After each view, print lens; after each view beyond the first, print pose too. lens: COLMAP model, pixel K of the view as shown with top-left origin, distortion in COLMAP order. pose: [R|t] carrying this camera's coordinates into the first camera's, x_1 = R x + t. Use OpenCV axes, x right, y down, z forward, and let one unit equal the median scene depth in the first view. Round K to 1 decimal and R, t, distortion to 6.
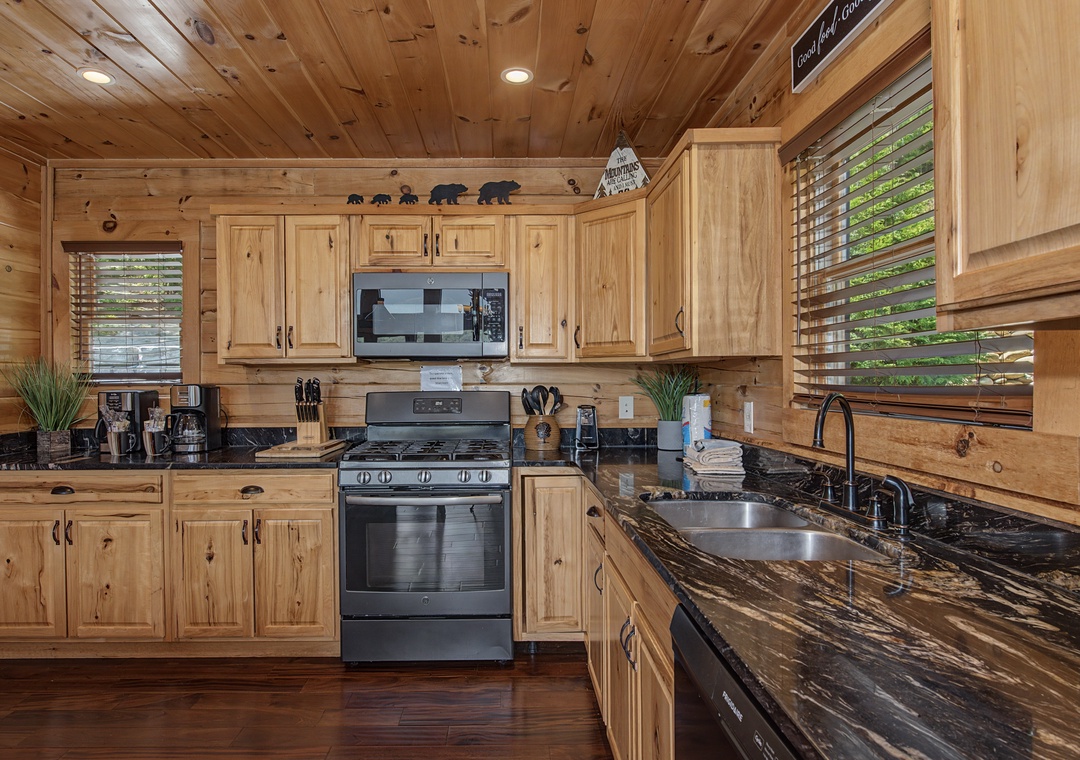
lens RADIAL K [[641.3, 0, 516.3], [0, 641.3, 380.5], [0, 0, 1]] dist [0.018186, 0.005870]
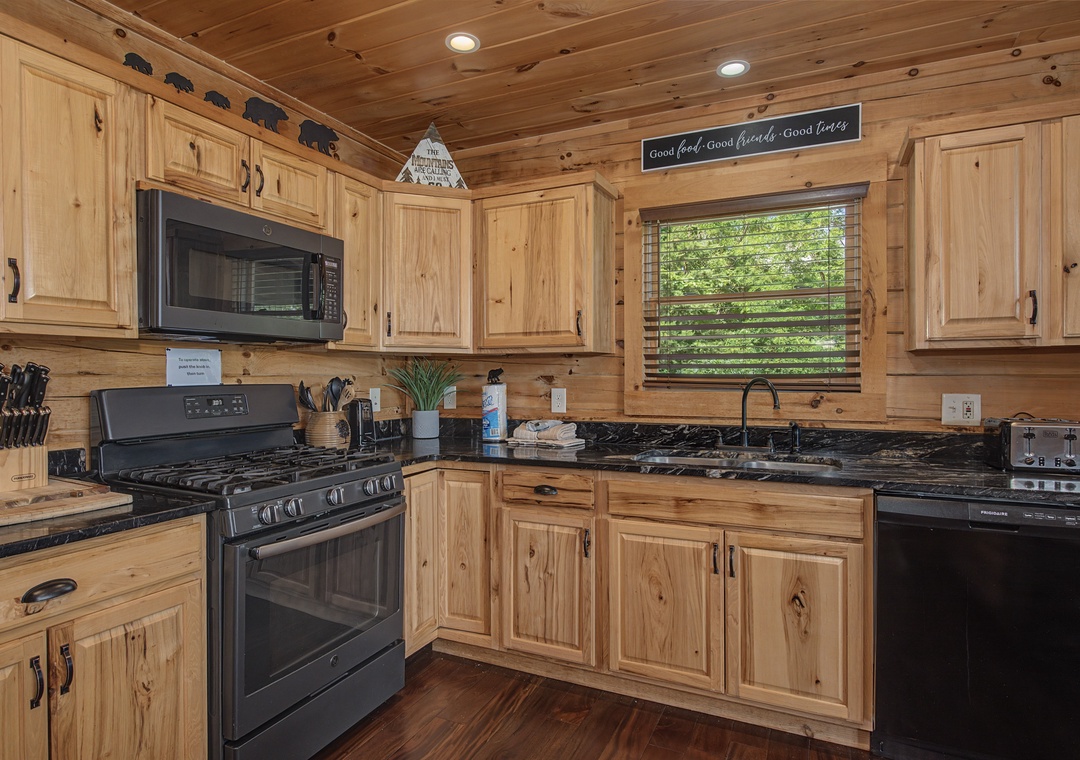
lens RADIAL K [[614.6, 0, 542.7], [0, 614.6, 381.7], [0, 0, 1]] dist [0.002984, -0.001482]
pose [[0.415348, -0.007920, 0.909628, -0.617869], [0.000326, 0.999963, 0.008558, 0.007514], [-0.909662, -0.003258, 0.415336, 0.425136]]
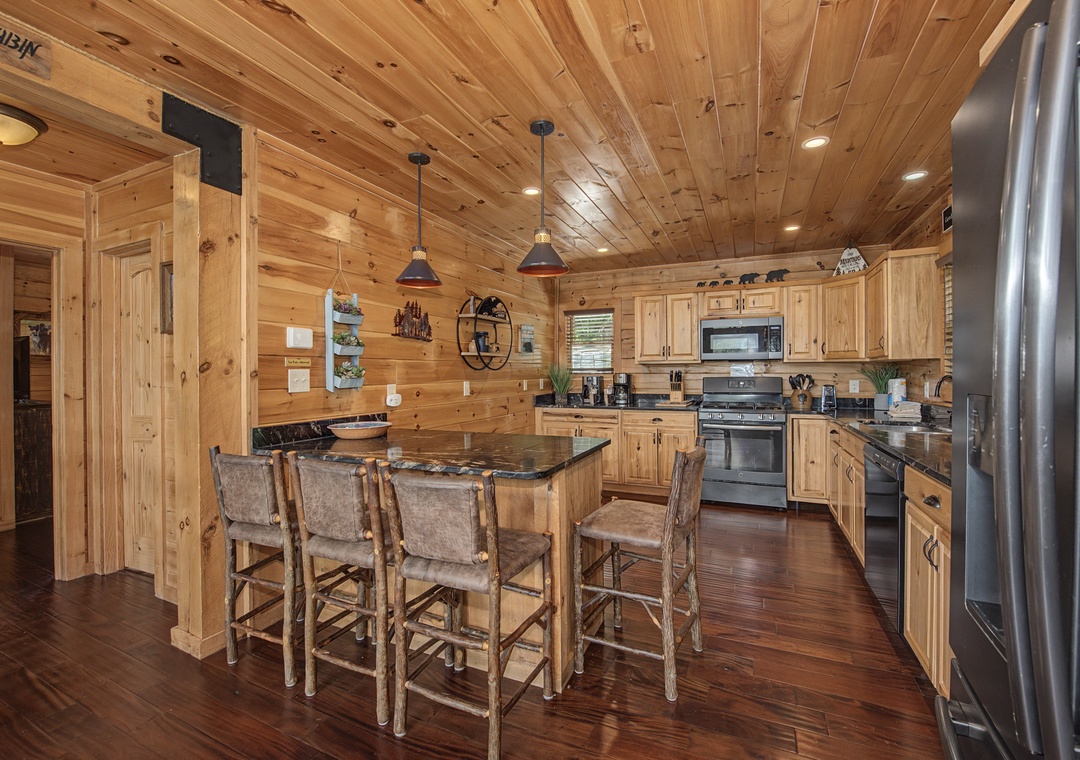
lens RADIAL K [[473.1, 0, 542.1], [0, 473.1, 373.4], [0, 0, 1]] dist [-0.008299, -0.000915]
pose [[0.909307, 0.001150, -0.416124, -0.080658], [-0.001414, 0.999999, -0.000327, 0.007837], [0.416123, 0.000885, 0.909308, -0.614054]]
